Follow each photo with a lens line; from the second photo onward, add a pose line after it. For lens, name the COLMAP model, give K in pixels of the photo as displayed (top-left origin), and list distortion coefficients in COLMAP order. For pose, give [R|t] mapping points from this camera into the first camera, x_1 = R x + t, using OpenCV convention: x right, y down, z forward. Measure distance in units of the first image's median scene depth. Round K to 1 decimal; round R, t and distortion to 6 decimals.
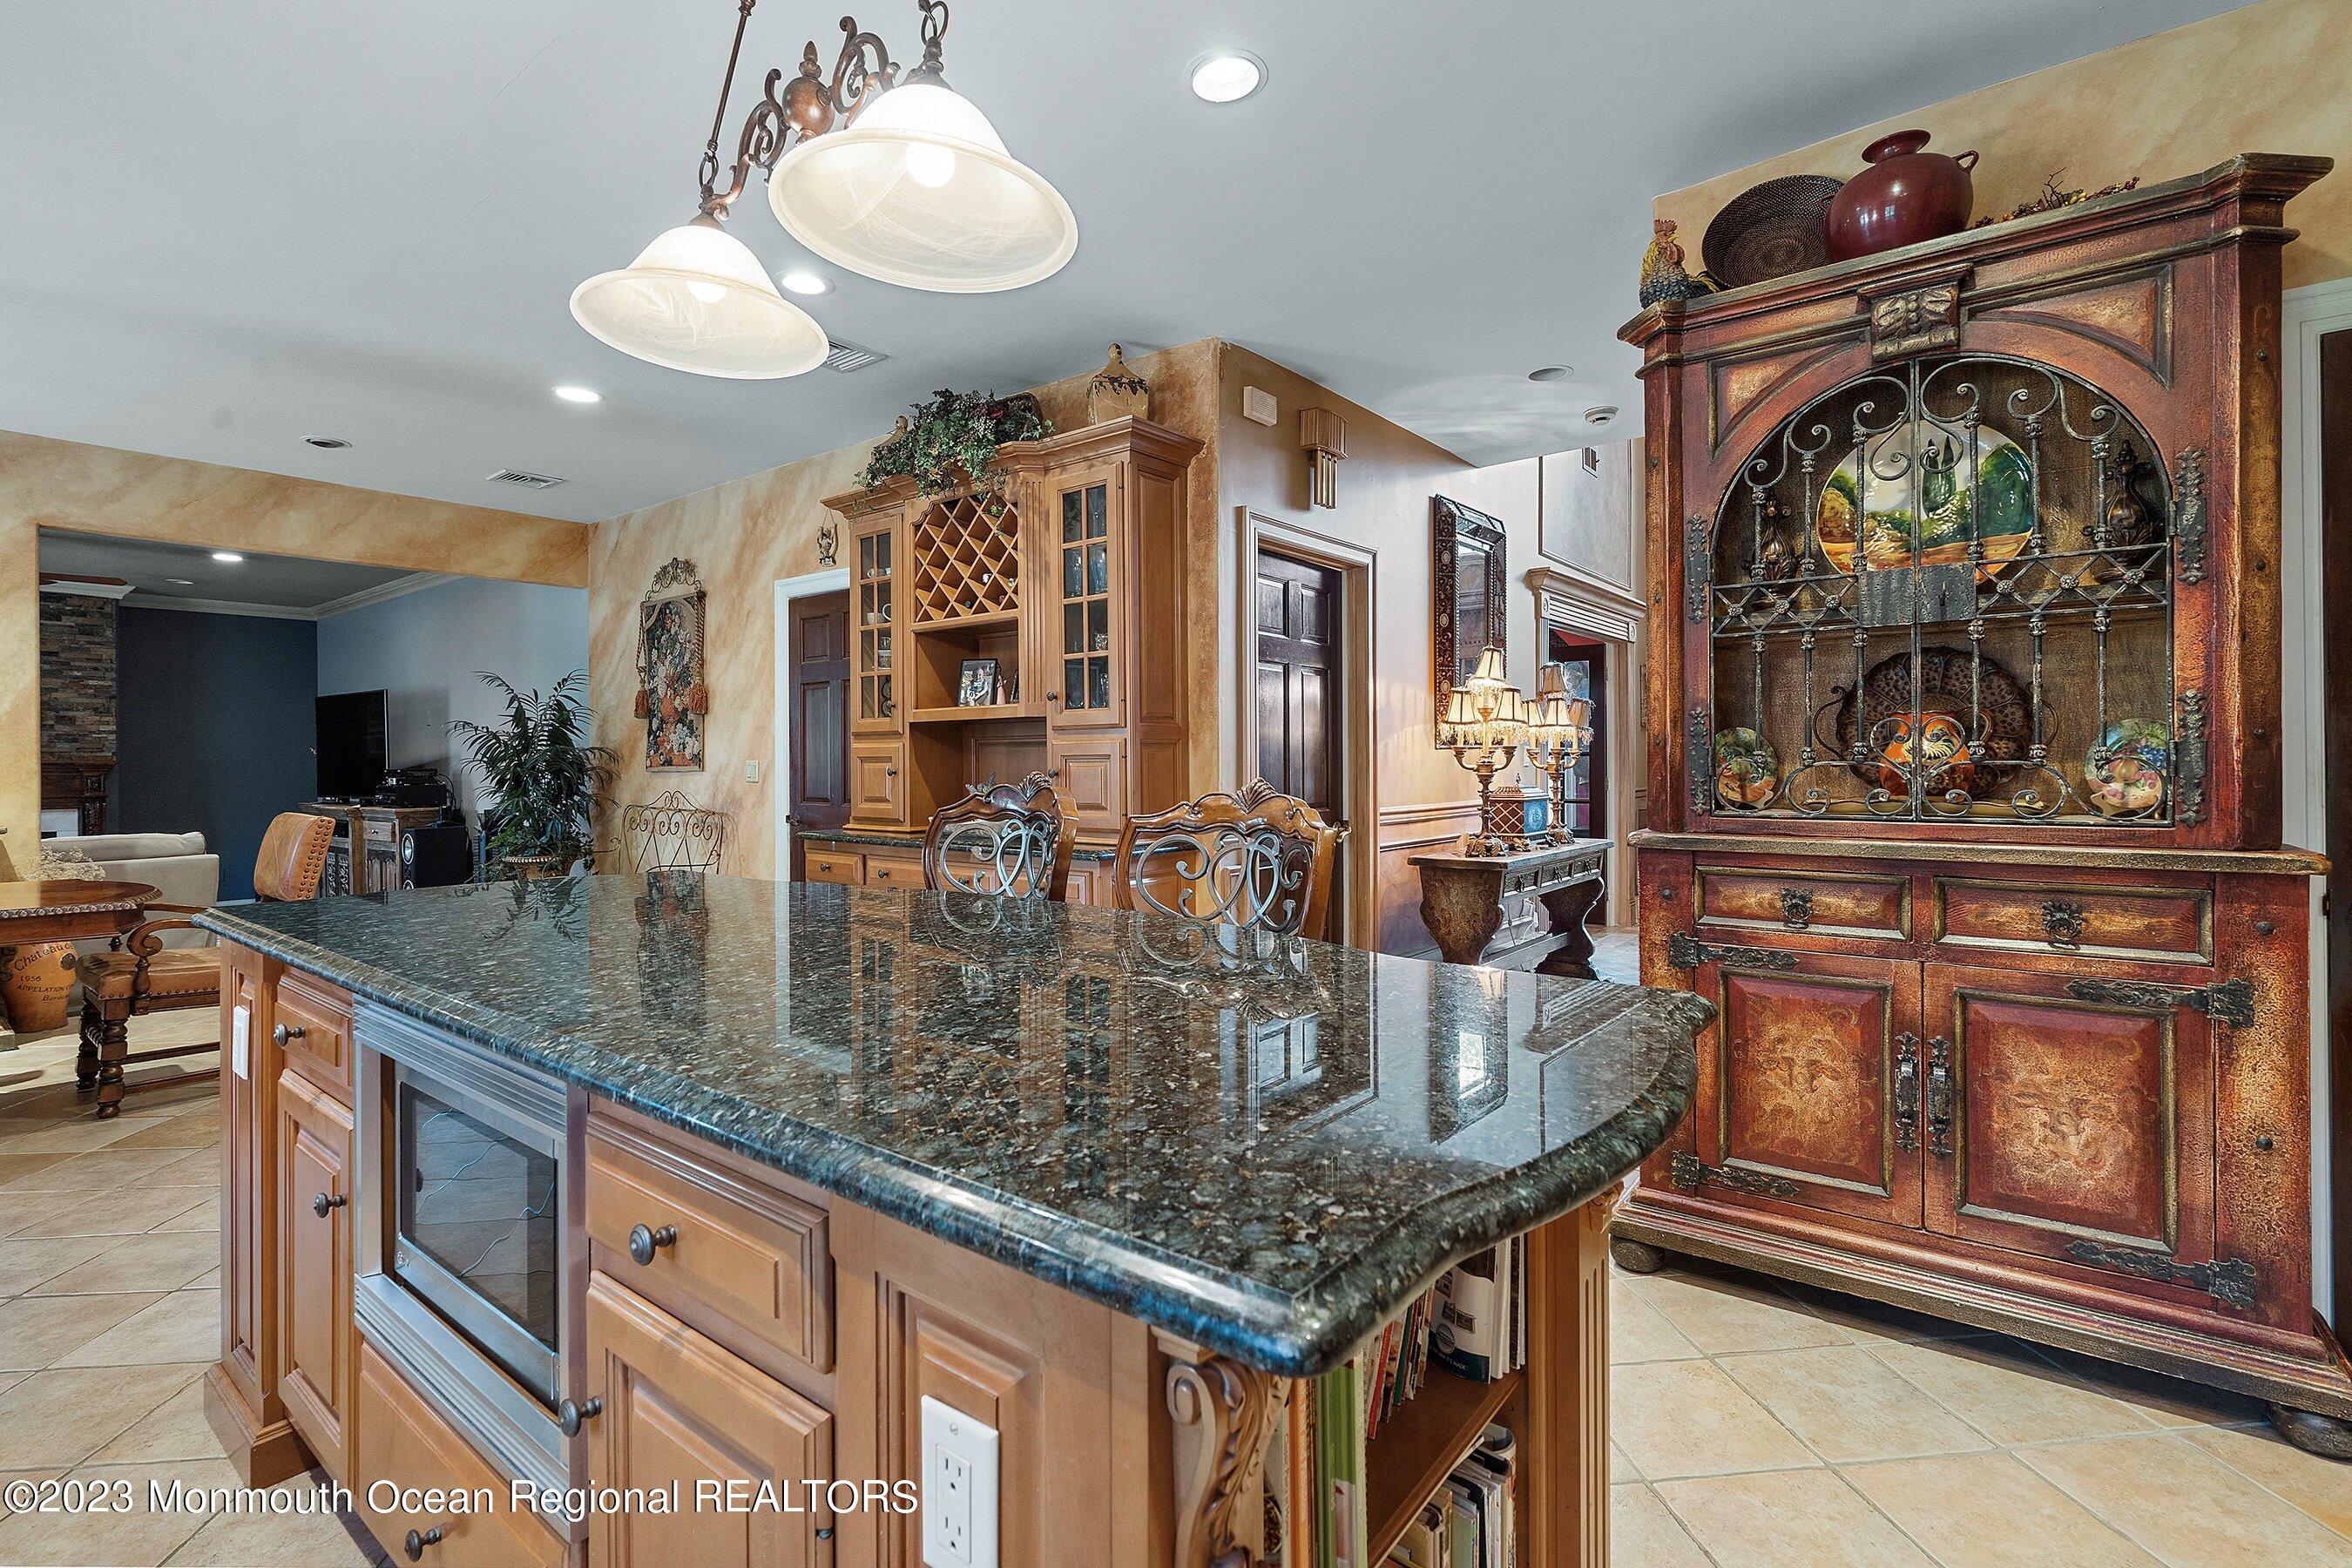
lens RADIAL K [[1073.9, 0, 1168.1], [0, 1073.9, 762.9], [0, 0, 1]] dist [-0.015810, 0.006521]
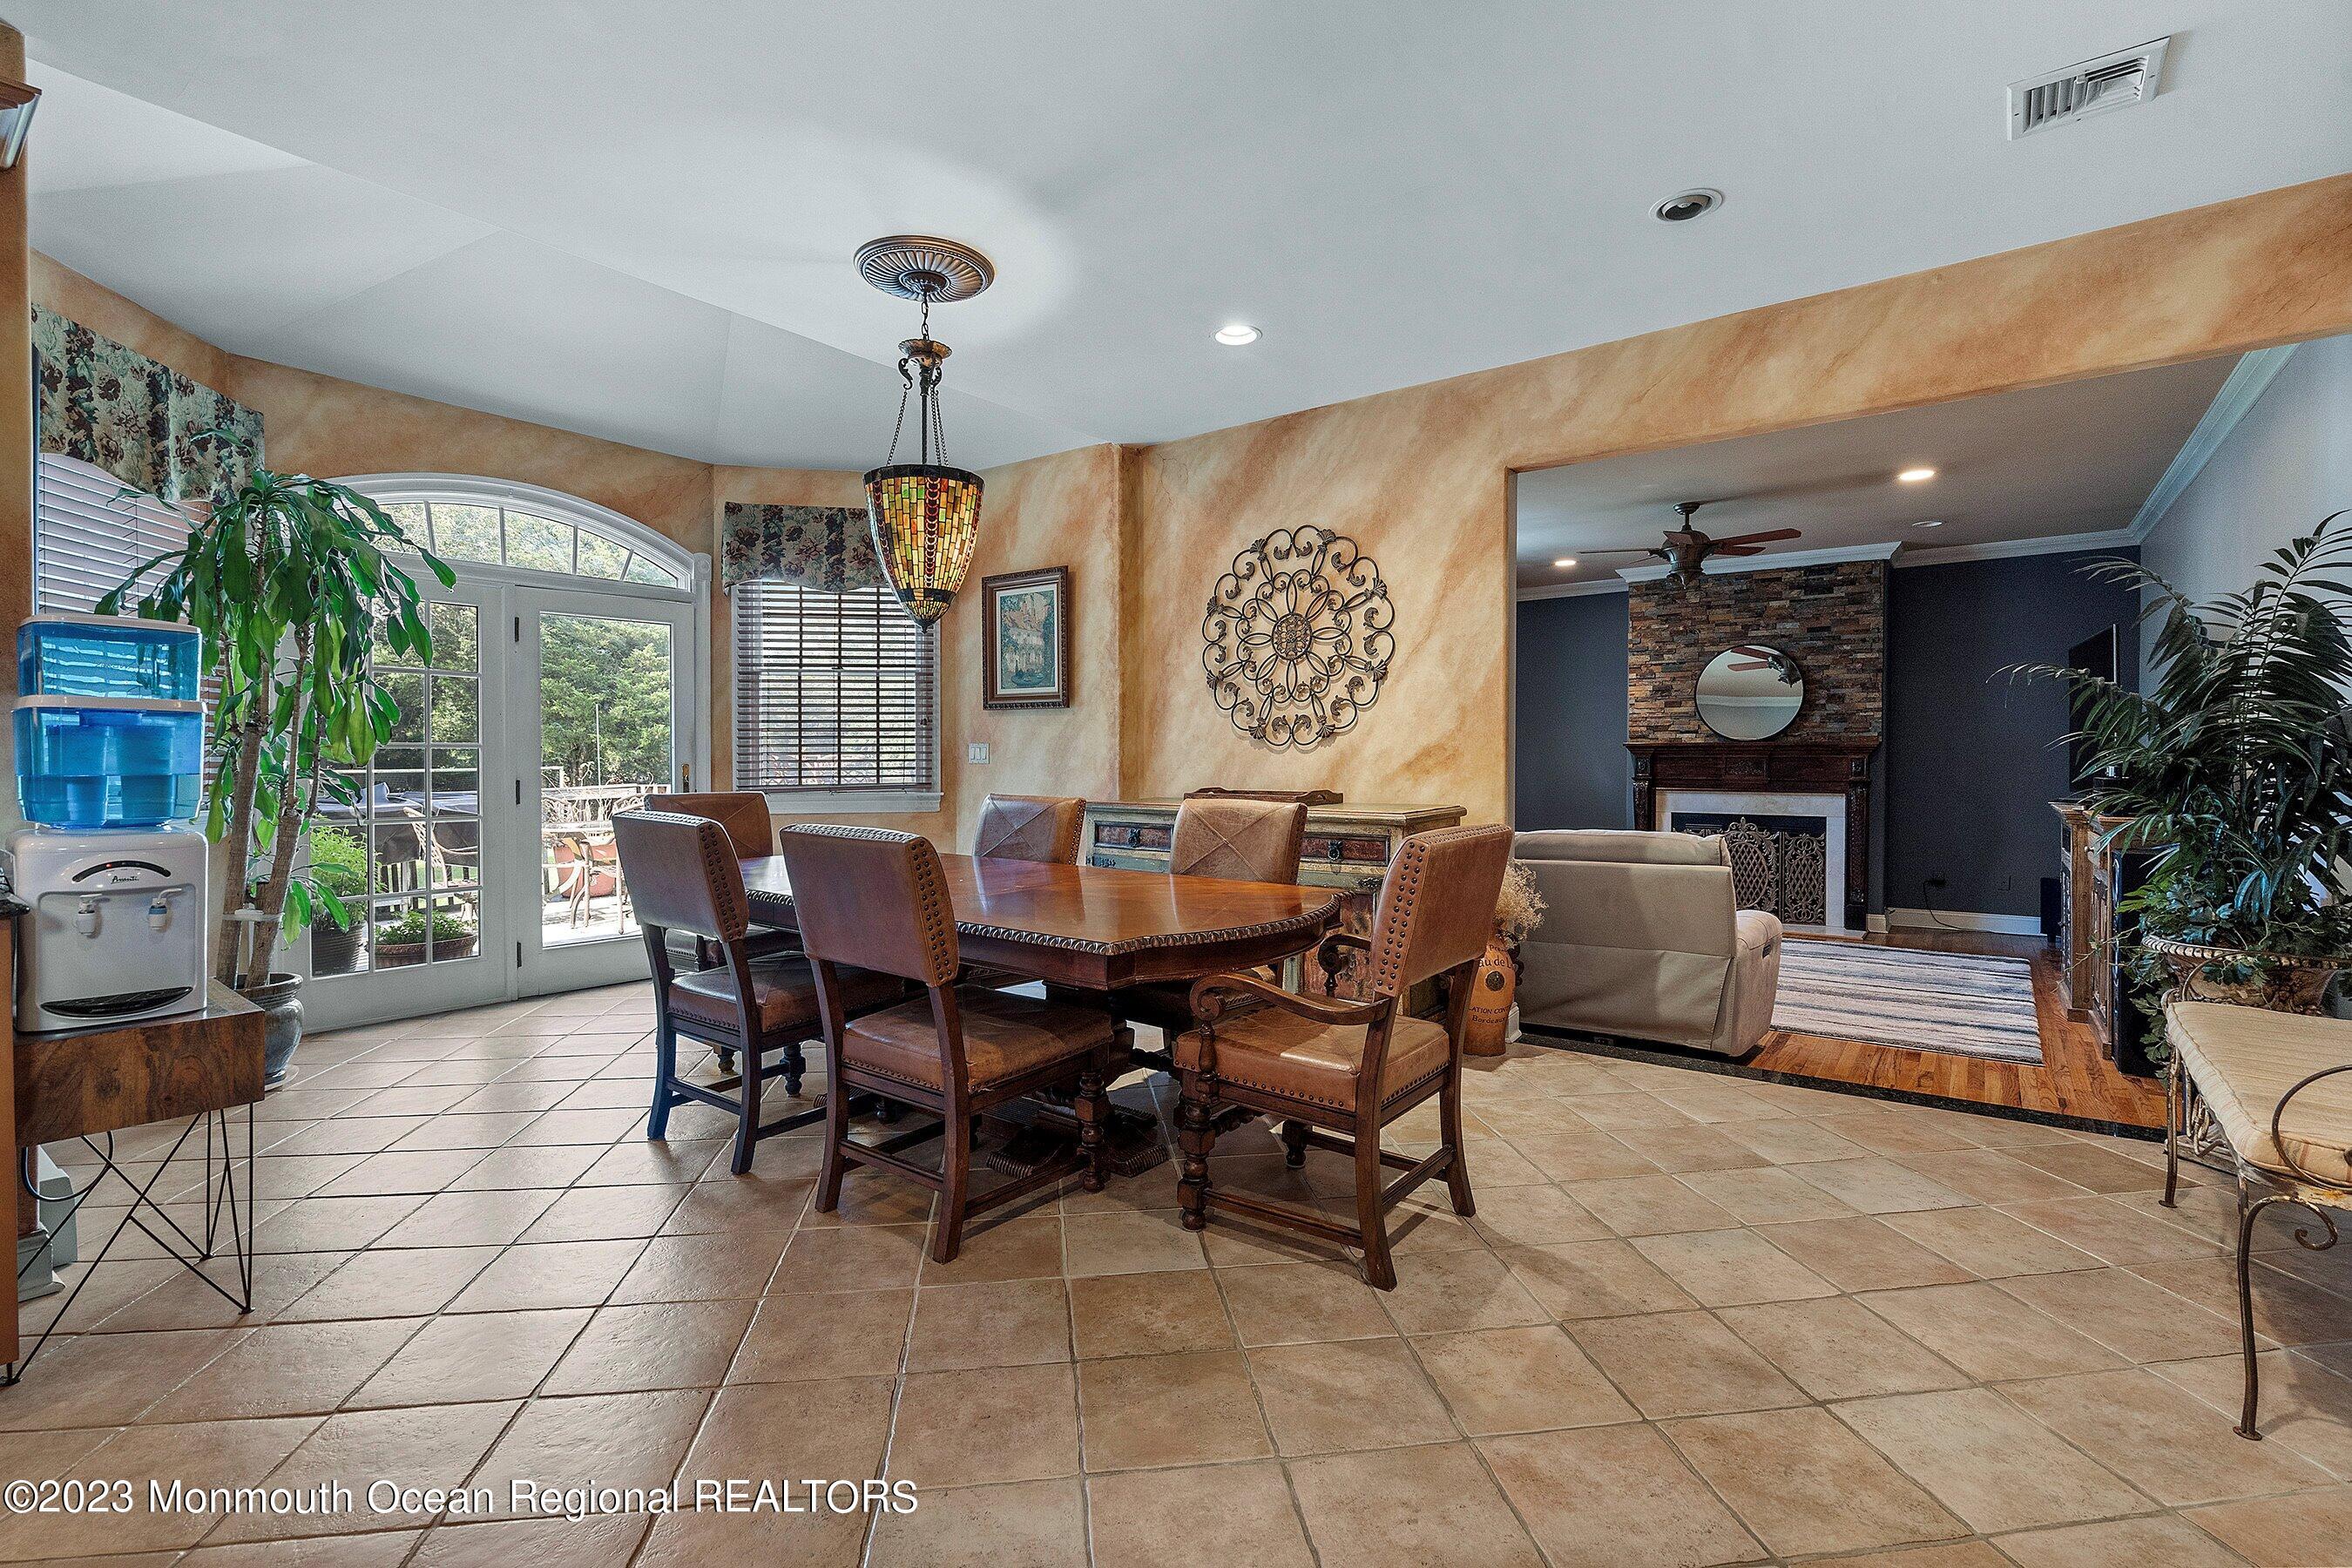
lens RADIAL K [[1073.9, 0, 1168.1], [0, 1073.9, 762.9], [0, 0, 1]] dist [-0.015810, 0.006521]
pose [[0.019147, 0.011986, -0.999745, -0.164094], [0.005557, 0.999911, 0.012094, 0.002727], [0.999801, -0.005787, 0.019079, 0.596290]]
